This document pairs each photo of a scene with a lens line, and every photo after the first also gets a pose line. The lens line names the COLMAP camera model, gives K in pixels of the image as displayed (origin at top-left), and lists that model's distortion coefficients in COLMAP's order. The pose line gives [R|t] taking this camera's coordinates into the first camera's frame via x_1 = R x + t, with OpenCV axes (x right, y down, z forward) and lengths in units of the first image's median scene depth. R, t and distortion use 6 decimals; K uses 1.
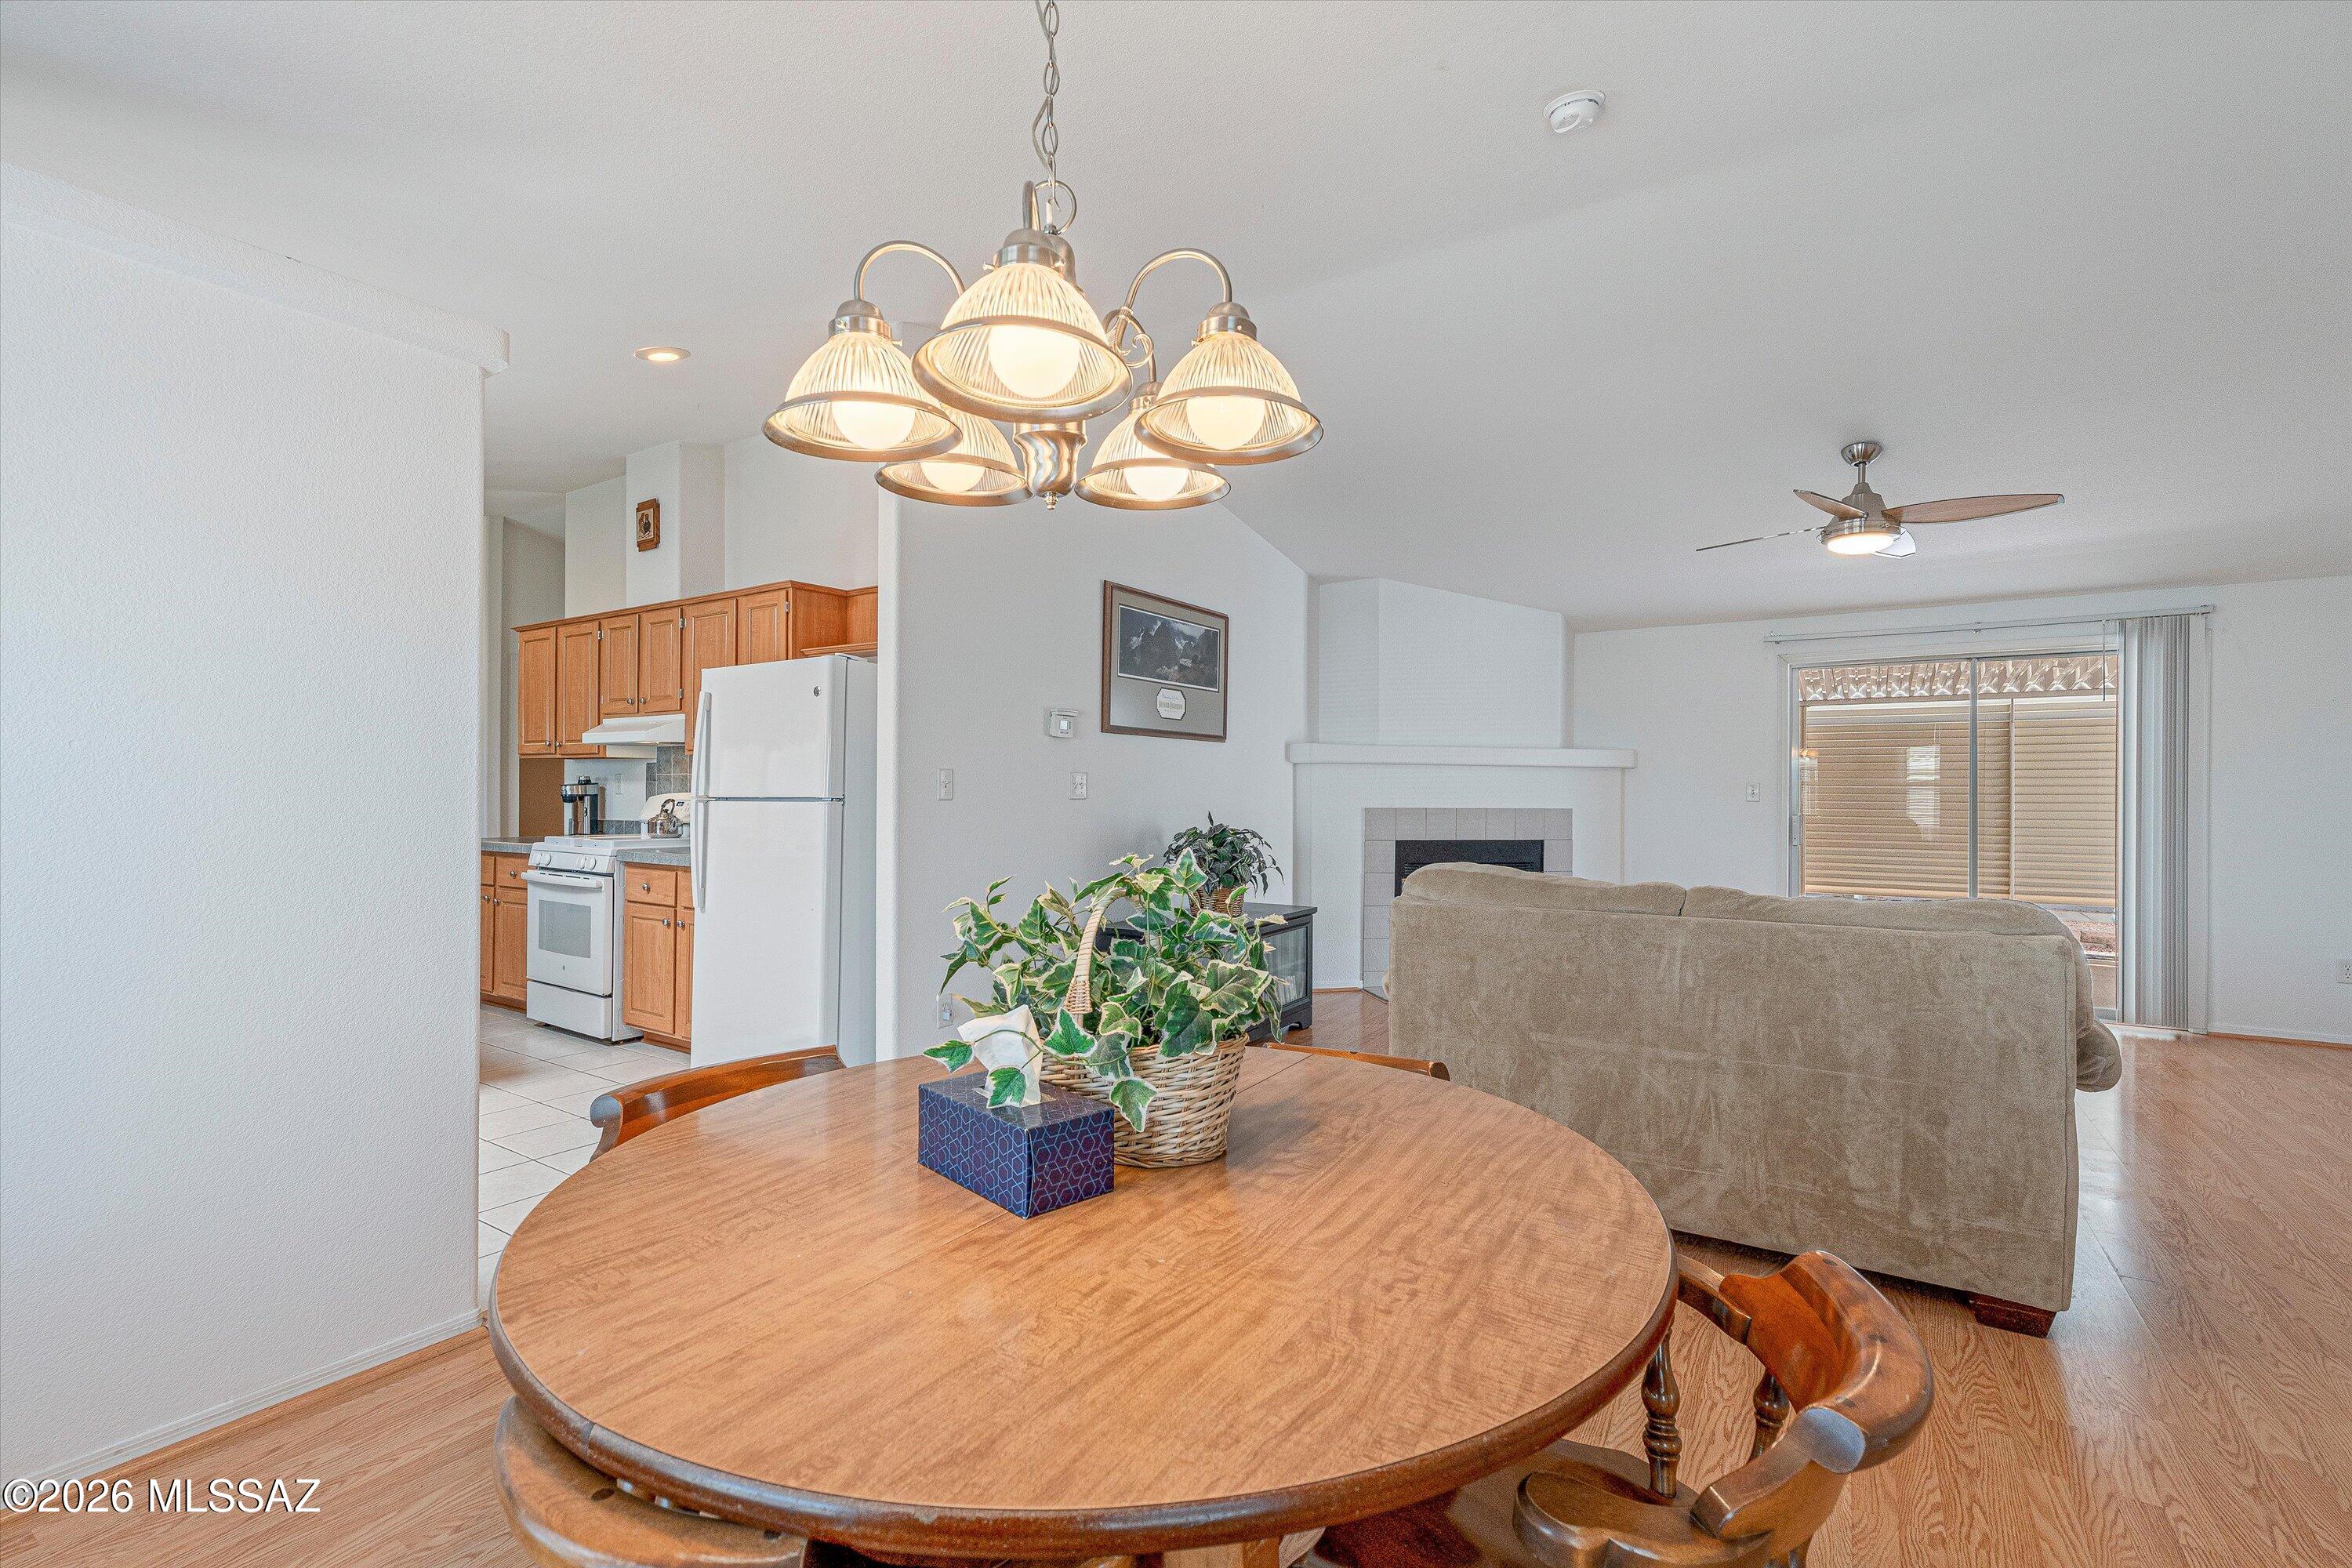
lens RADIAL K [[1047.9, 0, 1176.0], [0, 1047.9, 784.0], [0, 0, 1]] dist [-0.002008, -0.014039]
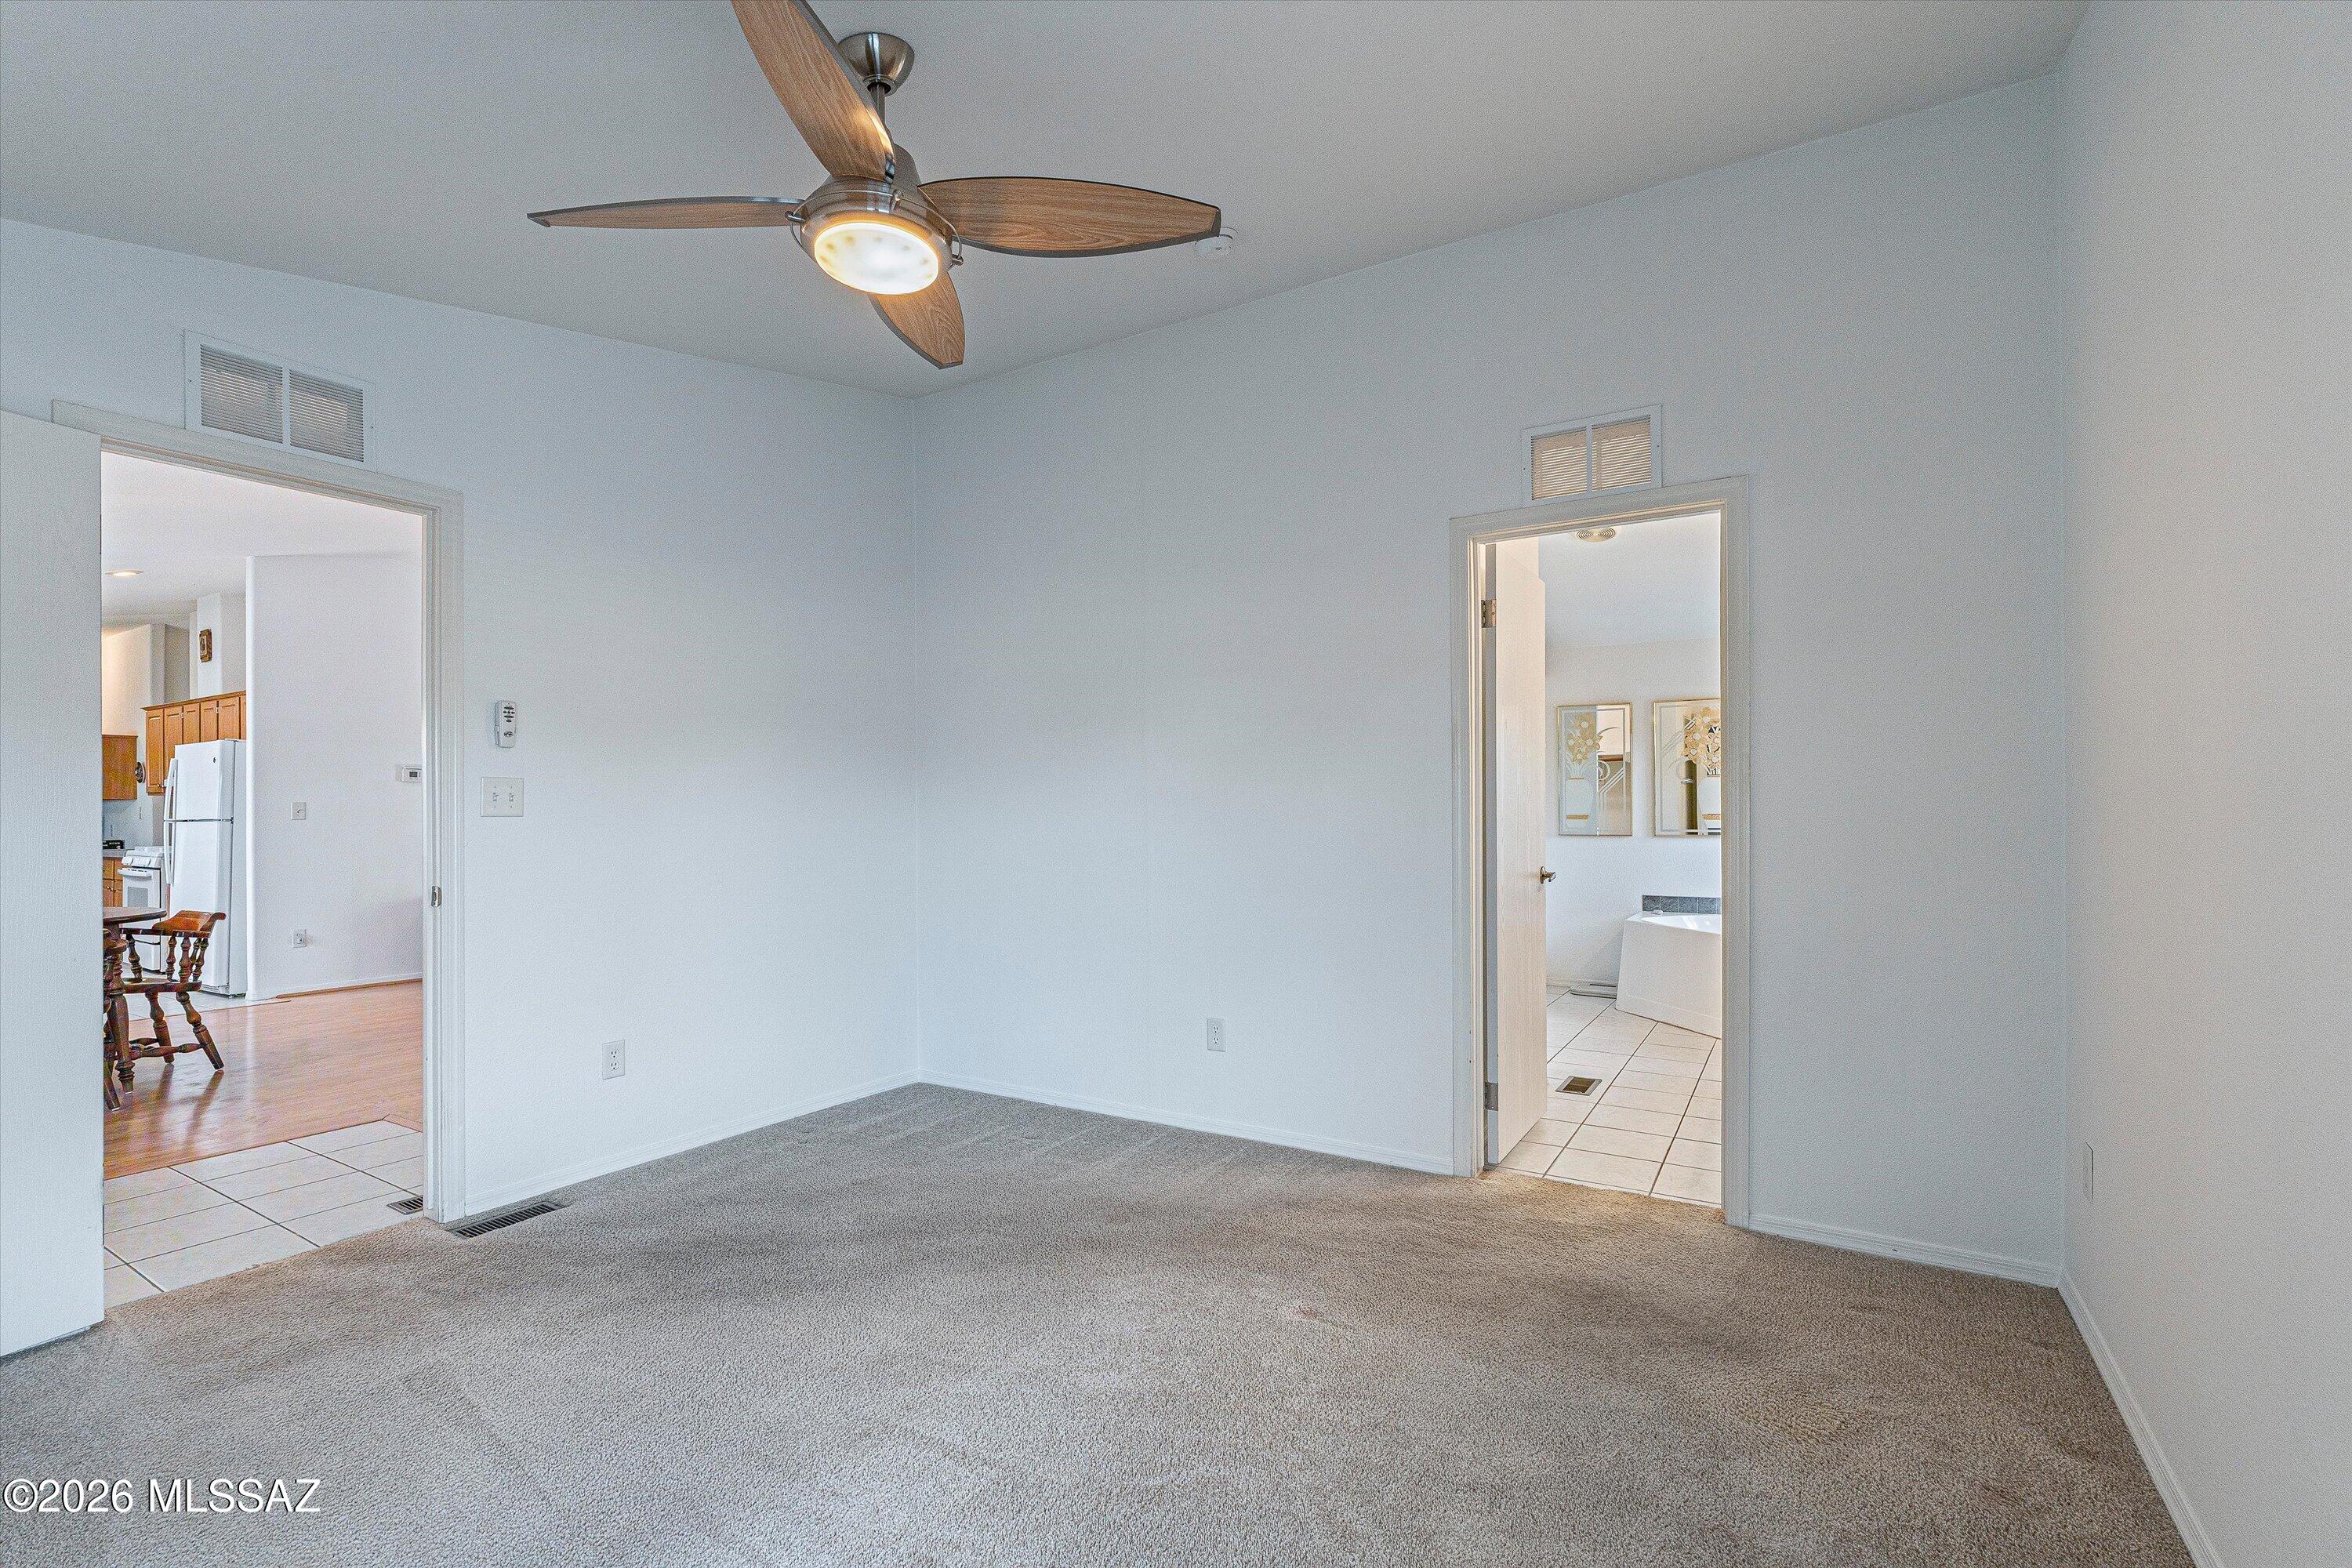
lens RADIAL K [[1059.4, 0, 1174.9], [0, 1059.4, 802.7], [0, 0, 1]] dist [0.000049, -0.000015]
pose [[0.999557, -0.011015, 0.027635, 0.896043], [0.011090, 0.999935, -0.002563, 0.005821], [-0.027605, 0.002868, 0.999615, -0.617980]]
